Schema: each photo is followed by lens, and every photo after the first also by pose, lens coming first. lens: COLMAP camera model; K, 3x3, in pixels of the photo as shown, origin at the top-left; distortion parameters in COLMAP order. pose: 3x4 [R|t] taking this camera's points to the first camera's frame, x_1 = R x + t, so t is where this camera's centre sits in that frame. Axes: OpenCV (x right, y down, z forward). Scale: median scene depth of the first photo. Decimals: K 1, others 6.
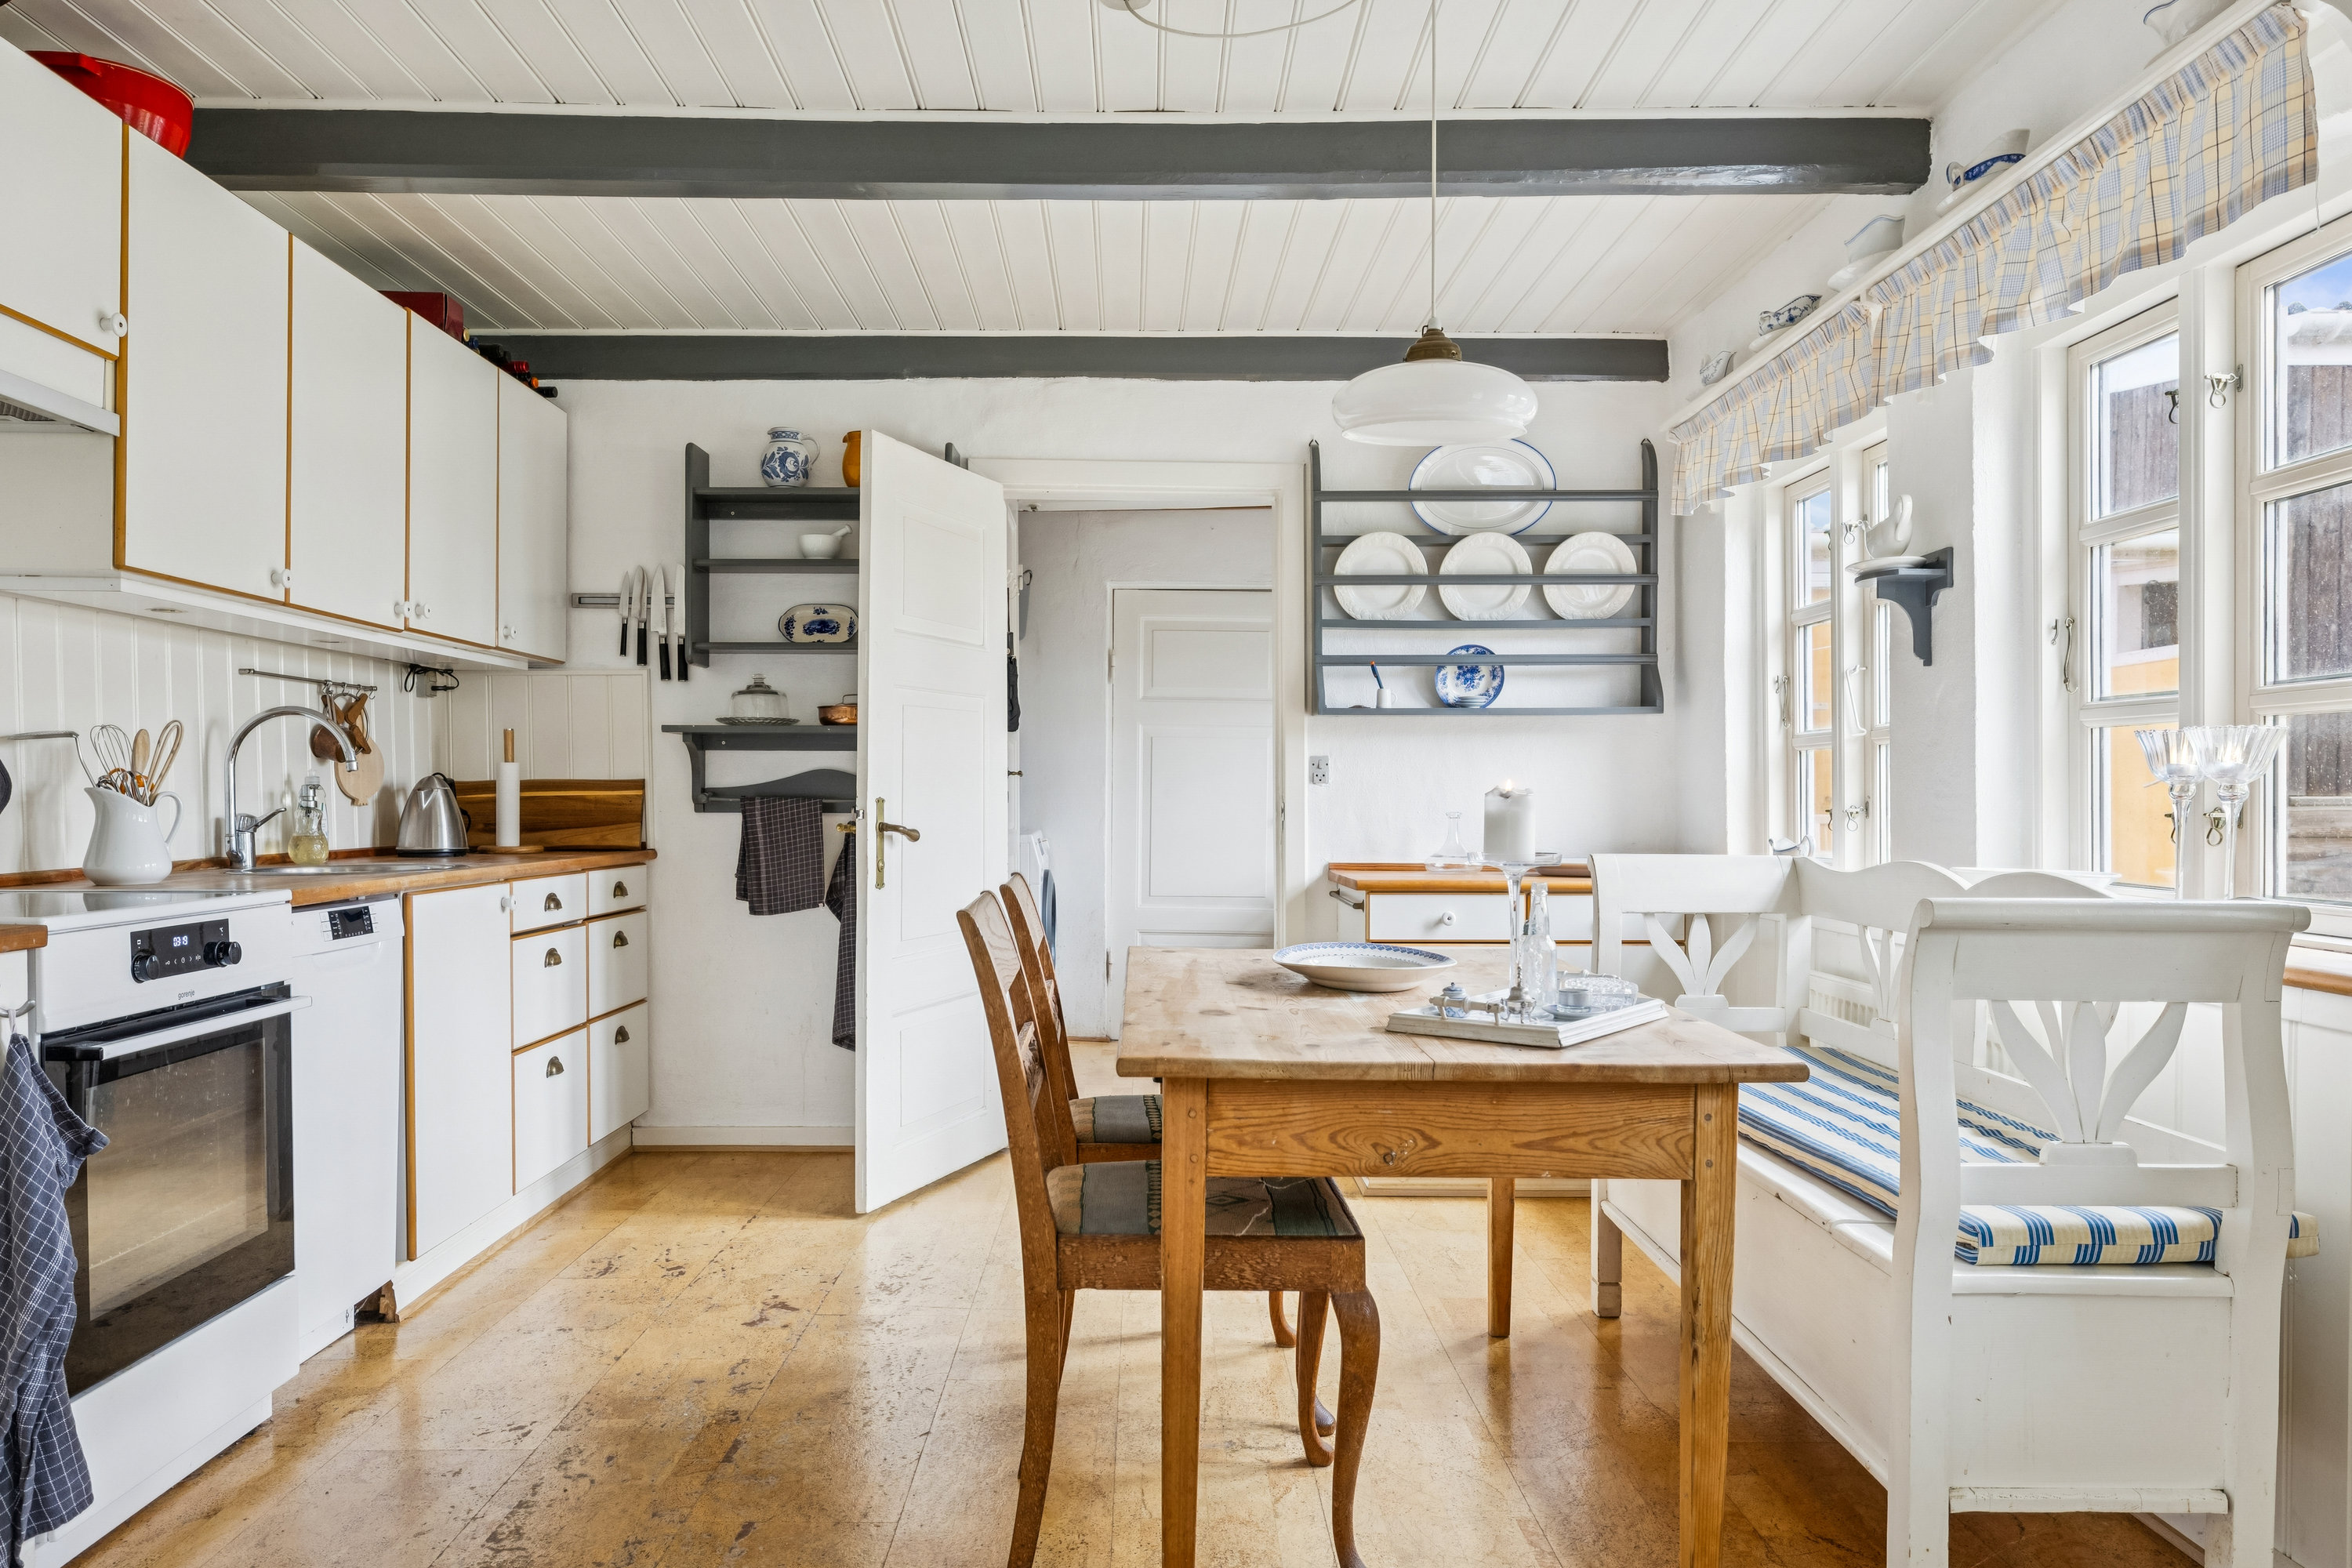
lens RADIAL K [[1697.7, 0, 1171.8], [0, 1697.7, 777.9], [0, 0, 1]] dist [-0.000259, -0.000077]
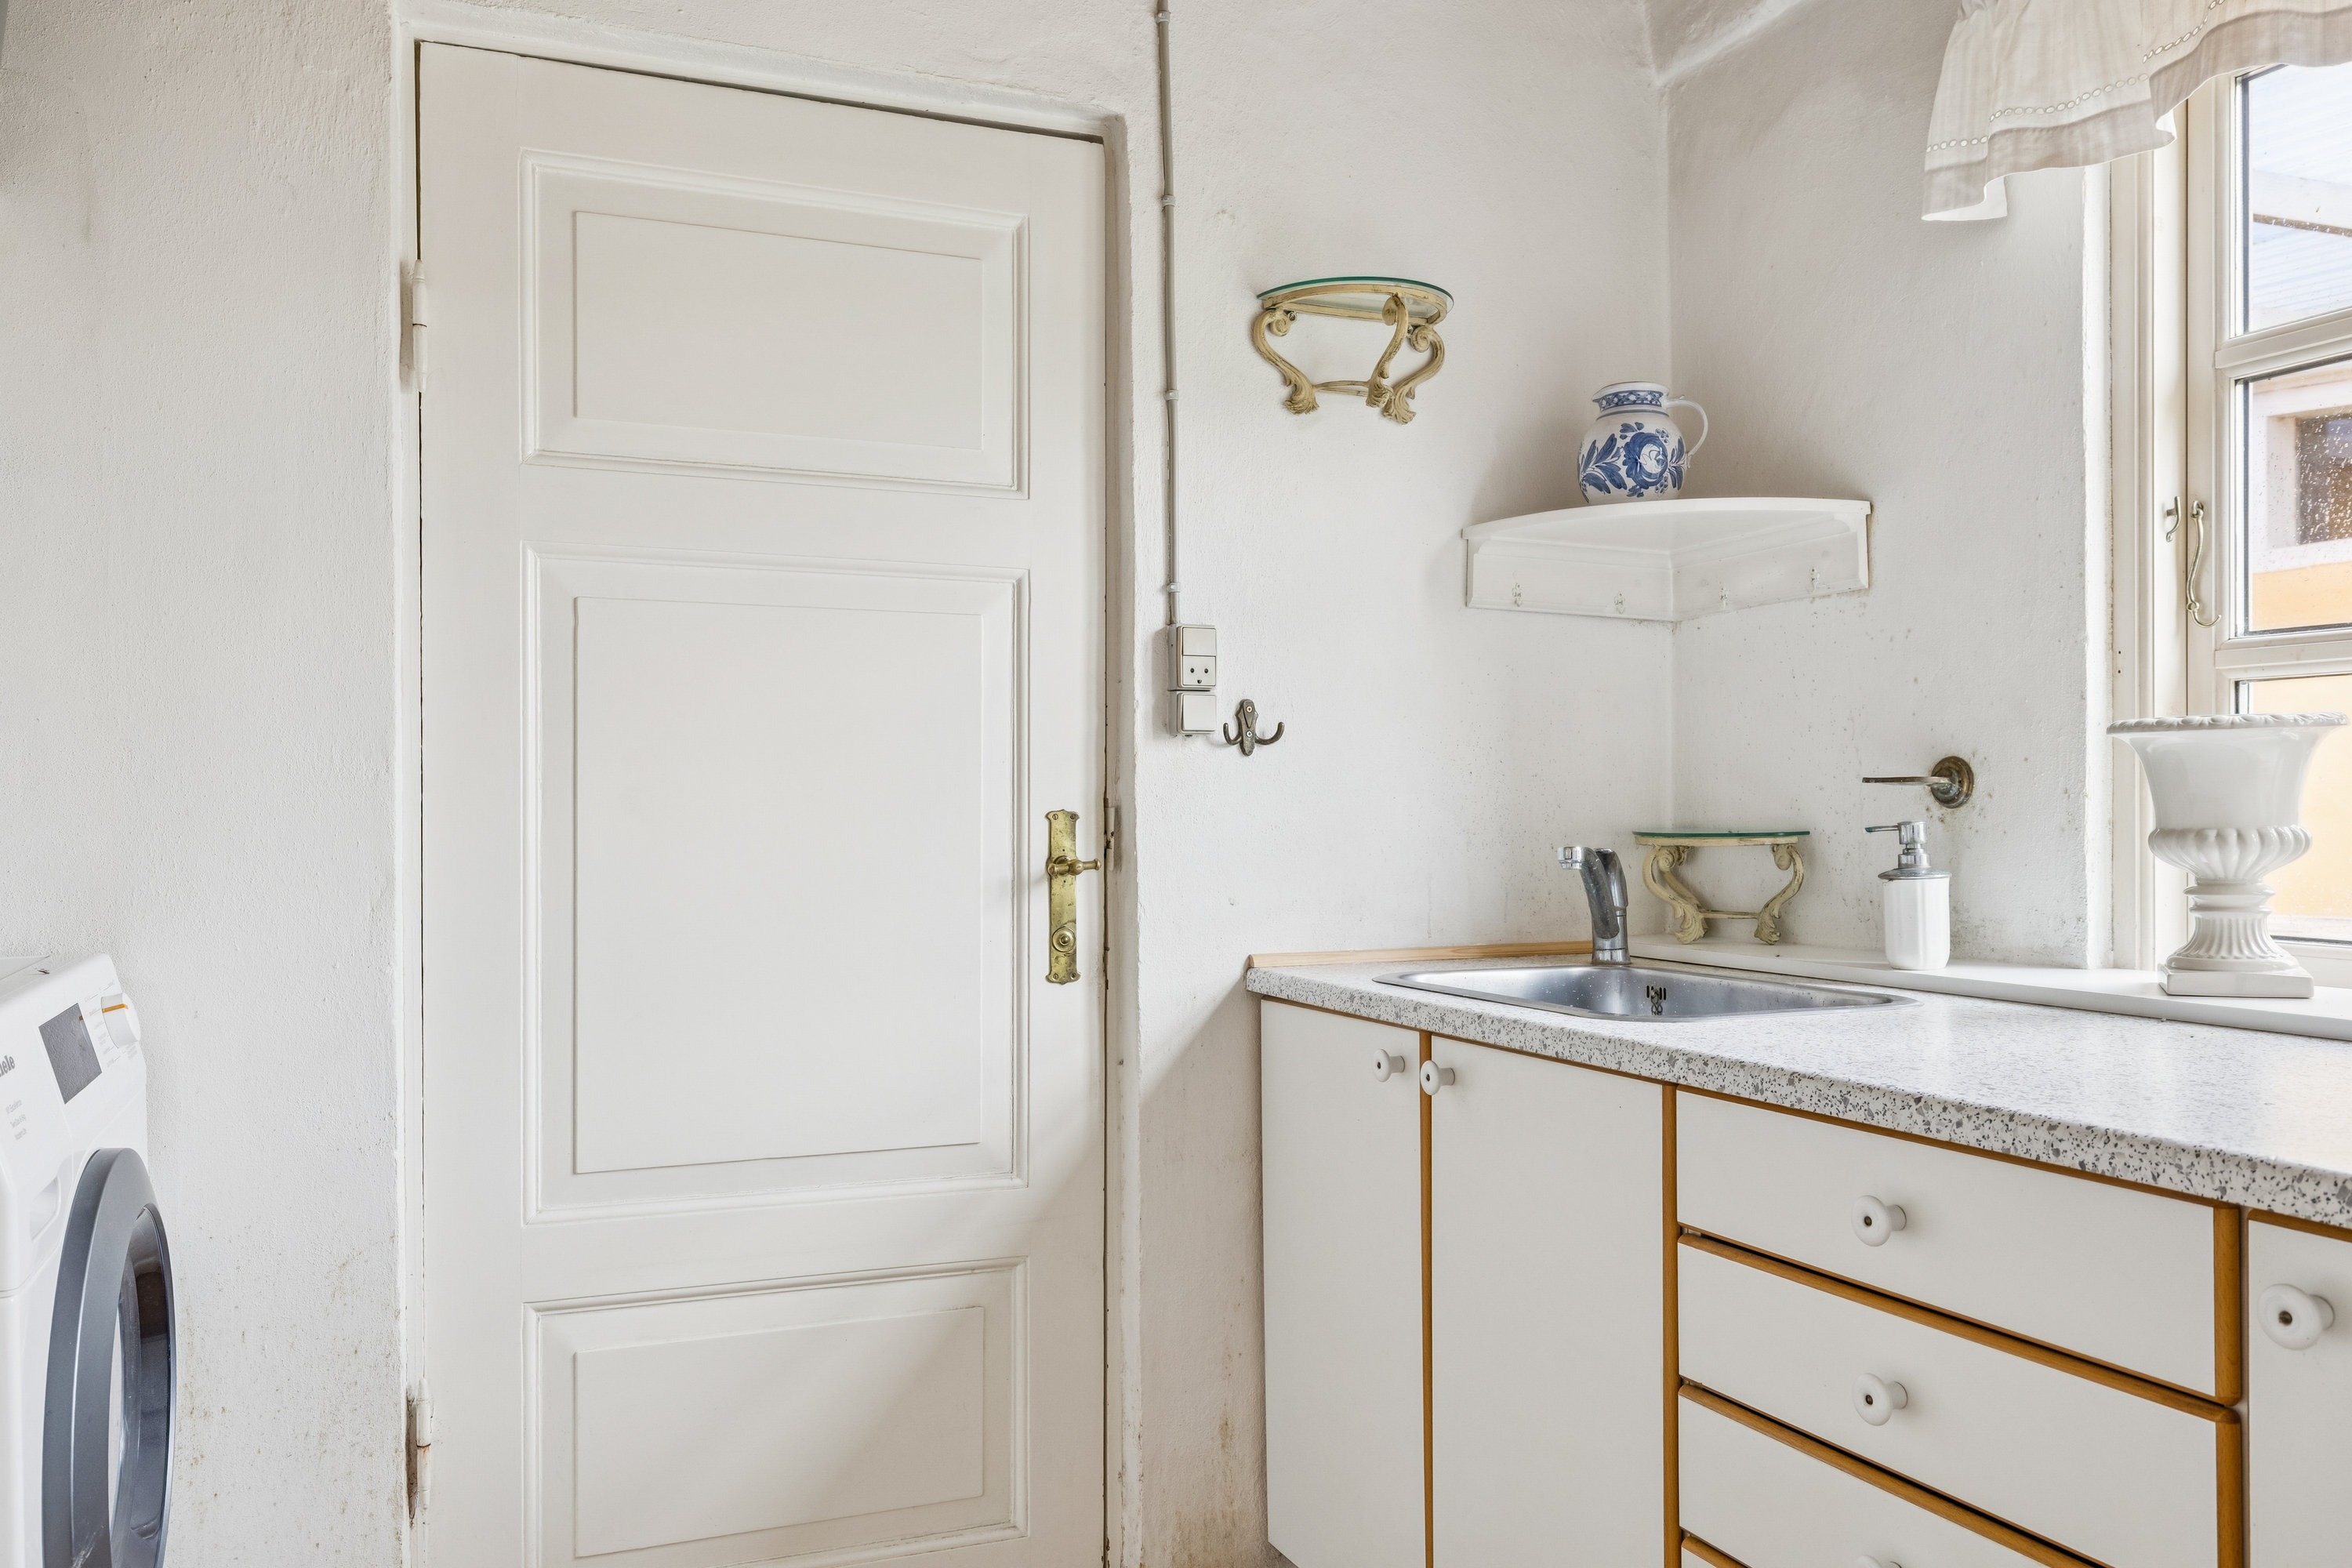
lens RADIAL K [[1761.5, 0, 1180.4], [0, 1761.5, 801.9], [0, 0, 1]] dist [-0.001071, -0.000755]
pose [[0.928666, -0.011674, 0.370733, -0.026991], [0.013116, 0.999913, -0.001369, 0.011004], [-0.370685, 0.006134, 0.928739, 0.696778]]
